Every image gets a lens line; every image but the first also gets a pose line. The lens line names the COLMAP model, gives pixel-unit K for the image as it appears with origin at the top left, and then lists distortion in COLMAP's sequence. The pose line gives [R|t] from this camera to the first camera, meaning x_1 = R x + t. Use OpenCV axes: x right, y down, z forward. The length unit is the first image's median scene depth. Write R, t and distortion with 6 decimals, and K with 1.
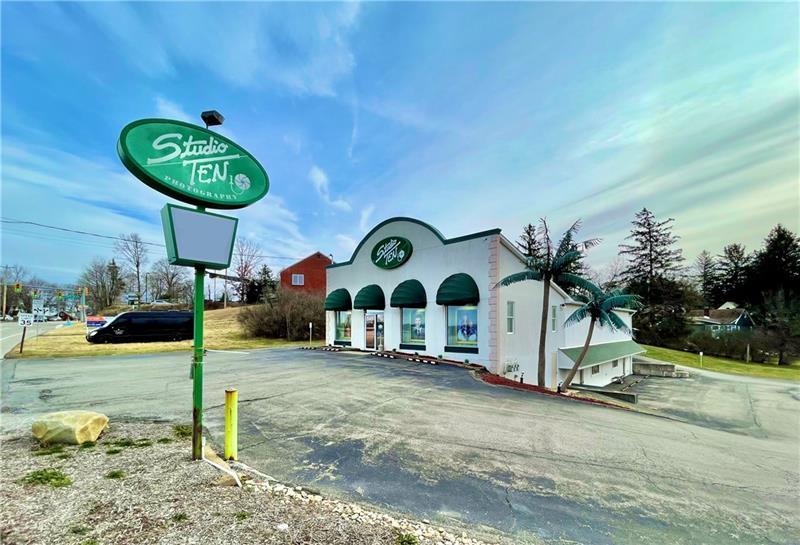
lens RADIAL K [[350.6, 0, 393.8], [0, 350.6, 316.4], [0, 0, 1]] dist [-0.020861, 0.002956]
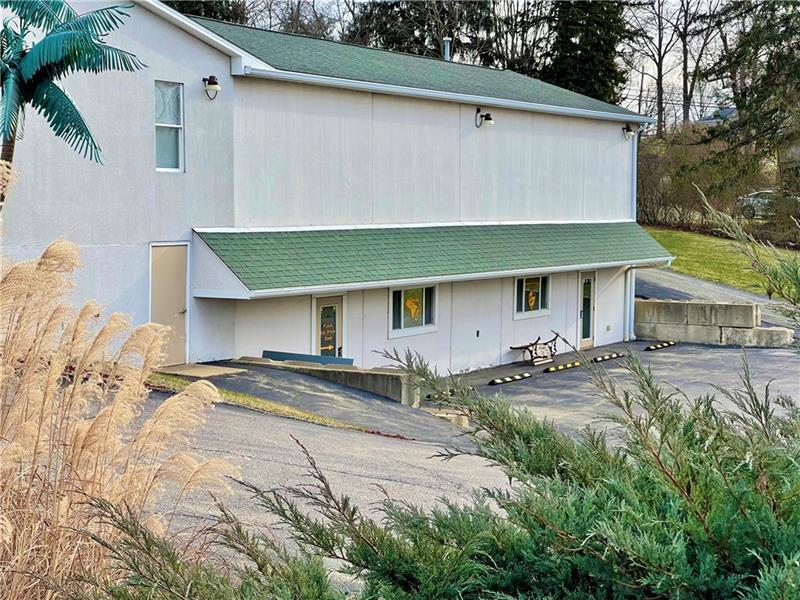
lens RADIAL K [[1482.8, 0, 403.6], [0, 1482.8, 296.1], [0, 0, 1]] dist [0.261350, 0.000000]
pose [[0.970014, -0.008684, 0.242894, 0.419580], [-0.014522, 0.995505, 0.093587, 0.035026], [-0.242615, -0.094308, 0.965528, -0.306933]]
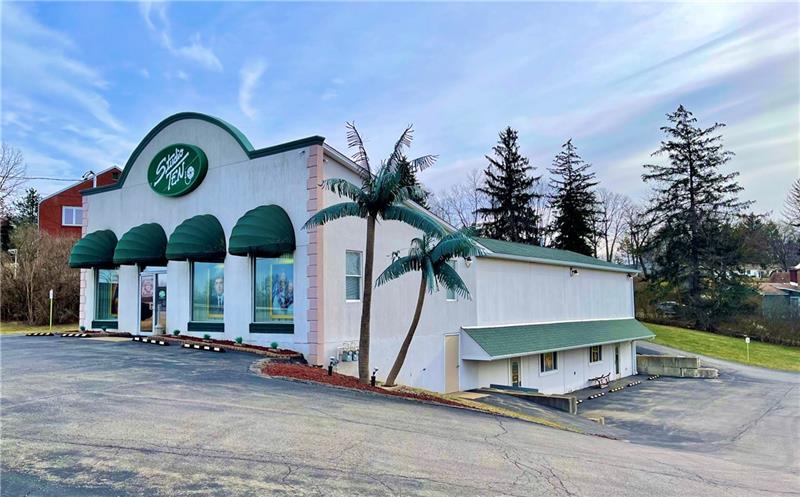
lens RADIAL K [[636.1, 0, 399.0], [0, 636.1, 255.5], [0, 0, 1]] dist [0.030281, -0.009380]
pose [[0.991626, 0.000695, 0.129140, 0.264271], [0.005952, 0.998677, -0.051078, 0.025817], [-0.129005, 0.051418, 0.990310, -0.147407]]
